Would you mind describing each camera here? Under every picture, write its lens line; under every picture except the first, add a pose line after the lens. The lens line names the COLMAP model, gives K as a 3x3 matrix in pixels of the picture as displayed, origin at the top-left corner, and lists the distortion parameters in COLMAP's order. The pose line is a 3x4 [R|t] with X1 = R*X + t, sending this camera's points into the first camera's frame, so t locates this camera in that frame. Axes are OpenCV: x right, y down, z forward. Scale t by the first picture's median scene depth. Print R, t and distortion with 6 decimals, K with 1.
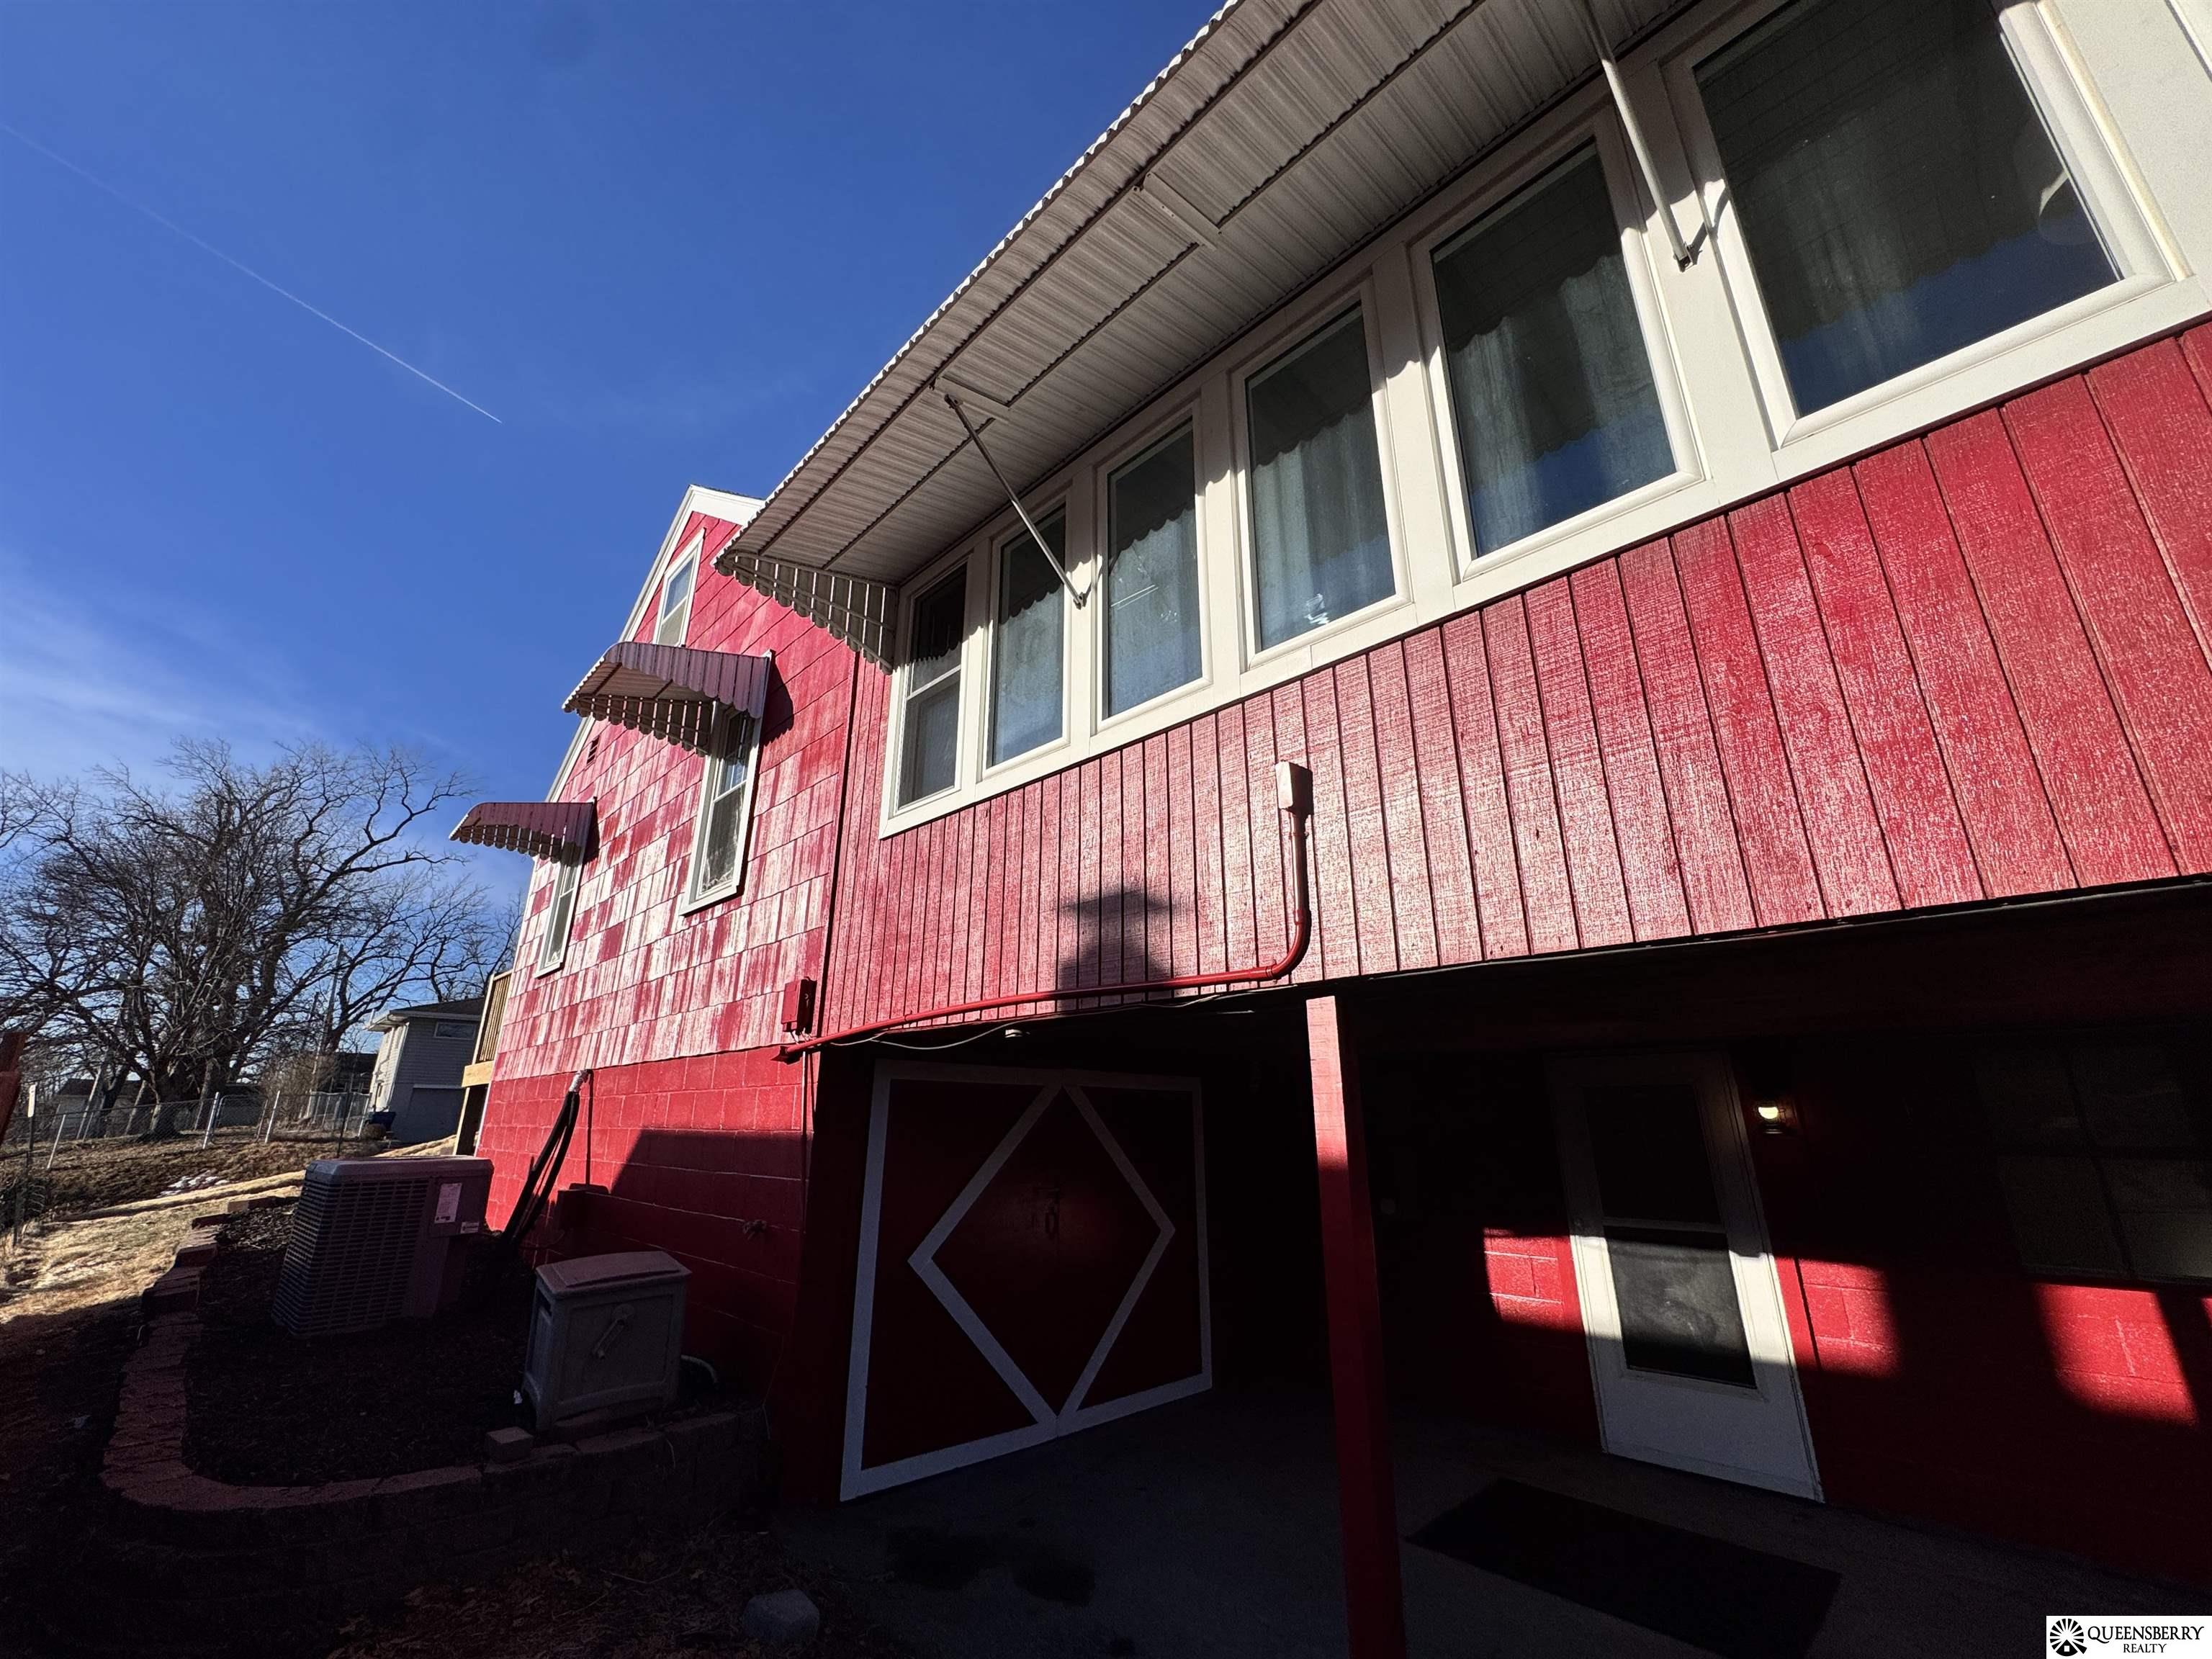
lens RADIAL K [[886.7, 0, 1103.5], [0, 886.7, 829.9], [0, 0, 1]] dist [-0.003236, 0.000097]
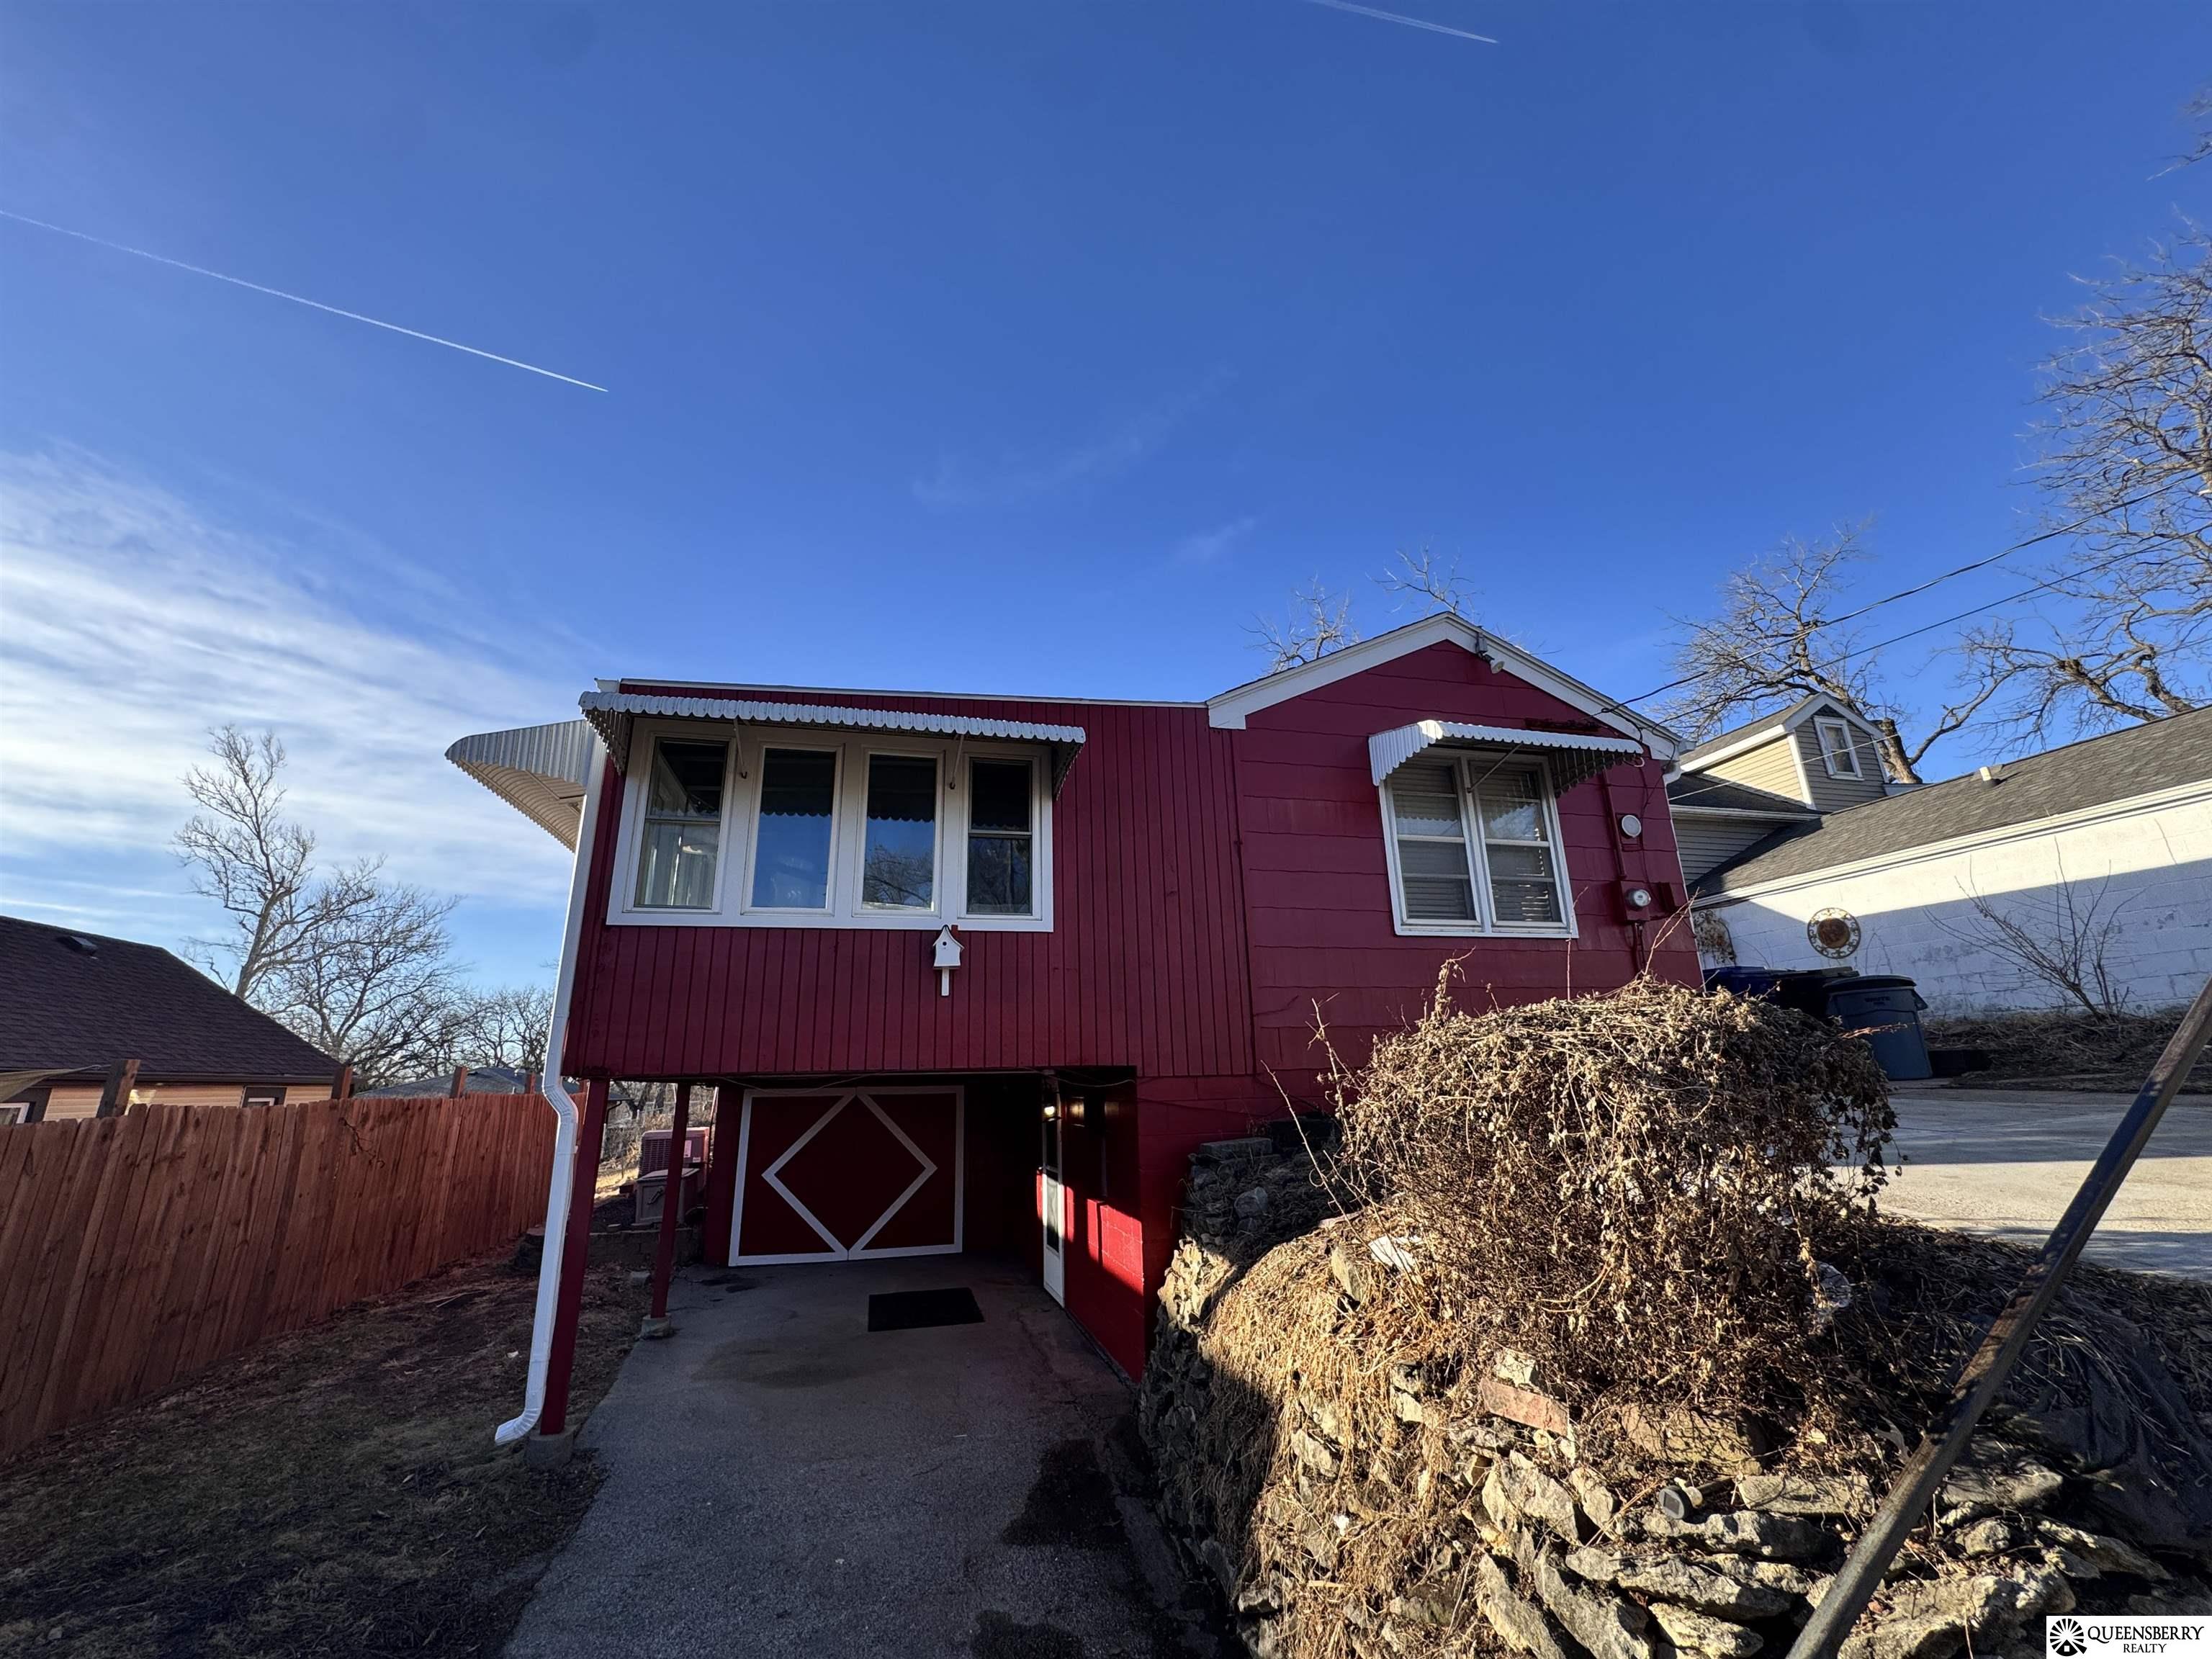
lens RADIAL K [[886.7, 0, 1103.5], [0, 886.7, 829.9], [0, 0, 1]] dist [-0.003236, 0.000097]
pose [[0.857081, -0.164569, -0.488190, 1.656149], [0.183472, 0.982981, -0.009255, -0.196006], [0.481405, -0.081637, 0.872688, -0.470727]]
